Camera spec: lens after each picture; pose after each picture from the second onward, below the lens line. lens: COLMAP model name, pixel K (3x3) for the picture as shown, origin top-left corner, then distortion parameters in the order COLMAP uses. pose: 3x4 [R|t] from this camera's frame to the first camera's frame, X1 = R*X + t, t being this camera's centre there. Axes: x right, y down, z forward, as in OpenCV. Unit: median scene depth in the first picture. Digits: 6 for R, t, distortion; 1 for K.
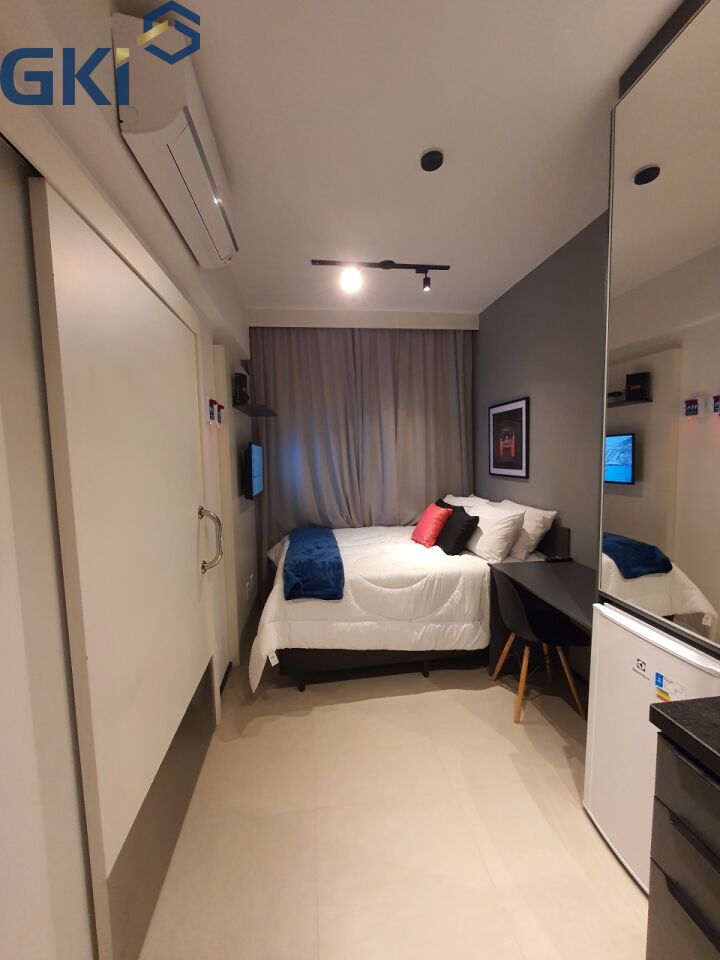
lens RADIAL K [[383.6, 0, 352.9], [0, 383.6, 477.7], [0, 0, 1]] dist [-0.000793, 0.000076]
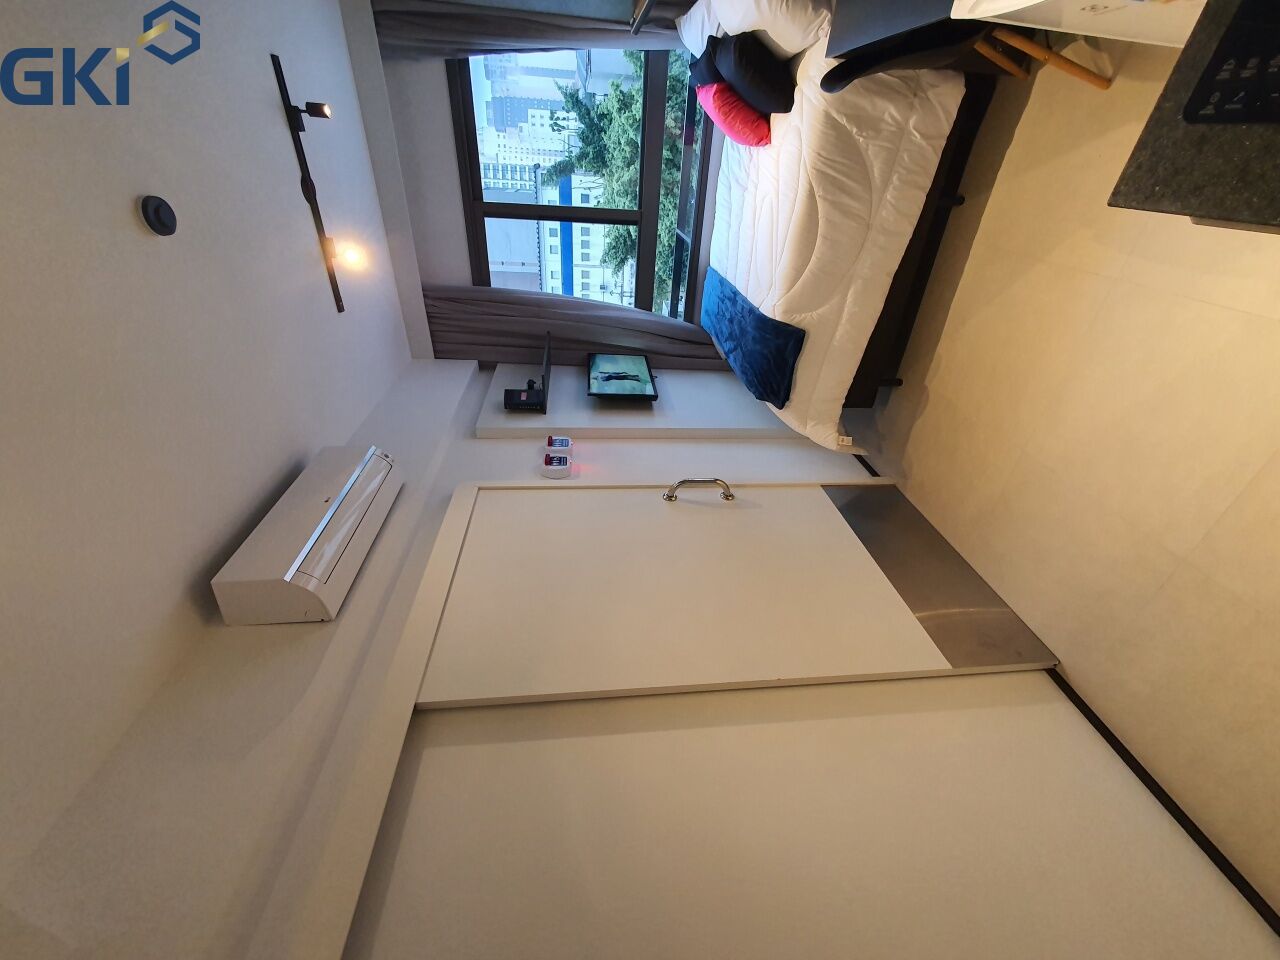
lens RADIAL K [[511.4, 0, 636.3], [0, 511.4, 485.7], [0, 0, 1]] dist [-0.000793, 0.000076]
pose [[0.086541, -0.753588, -0.651626, 0.381976], [0.996004, 0.050975, 0.073326, -0.074313], [-0.022041, -0.655368, 0.754988, 0.057530]]
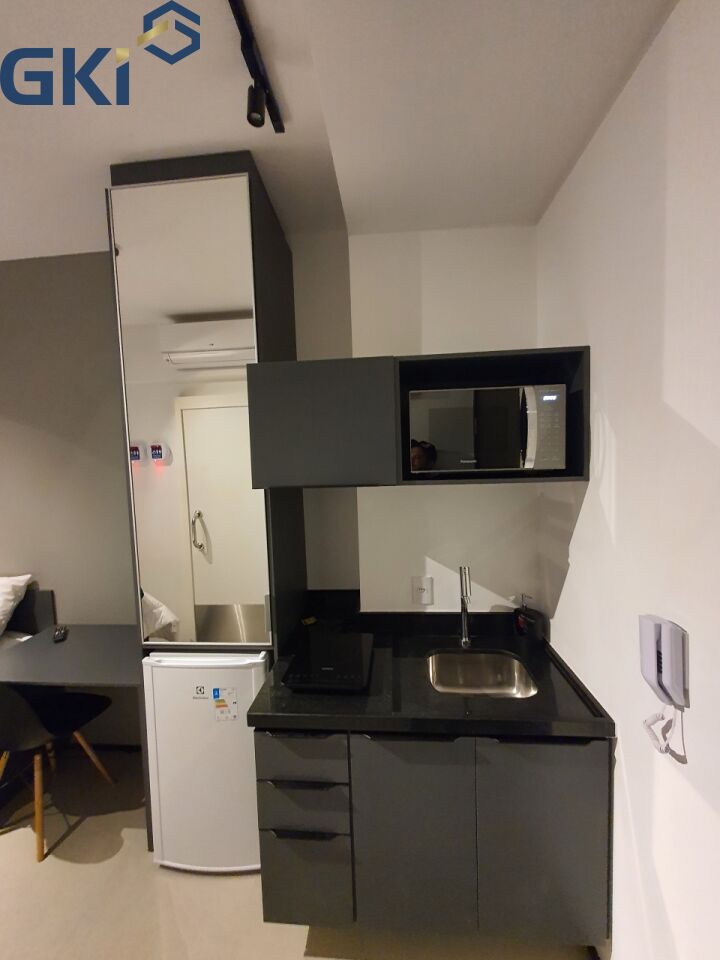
lens RADIAL K [[383.6, 0, 359.2], [0, 383.6, 482.2], [0, 0, 1]] dist [-0.000793, 0.000076]
pose [[0.201460, -0.047023, 0.978367, -0.156773], [0.099774, 0.994637, 0.027260, -0.075367], [-0.974402, 0.092124, 0.205072, 0.129143]]
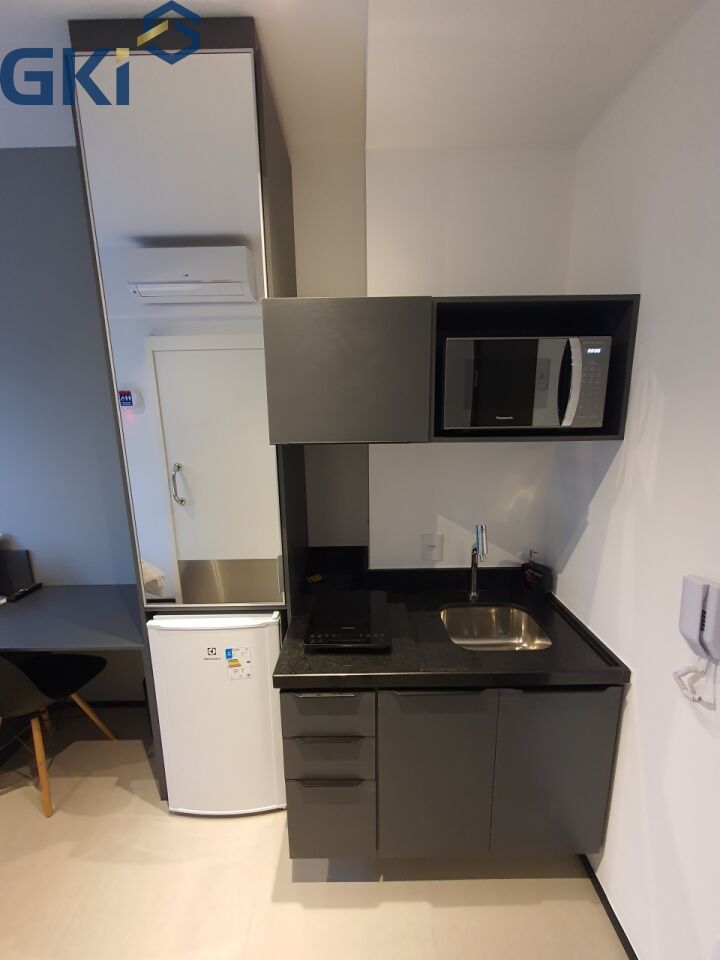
lens RADIAL K [[383.6, 0, 359.4], [0, 383.6, 483.2], [0, 0, 1]] dist [-0.000793, 0.000076]
pose [[0.116737, -0.172598, 0.978050, -0.131140], [0.083538, 0.983000, 0.163501, -0.088904], [-0.989643, 0.062618, 0.129171, 0.222773]]
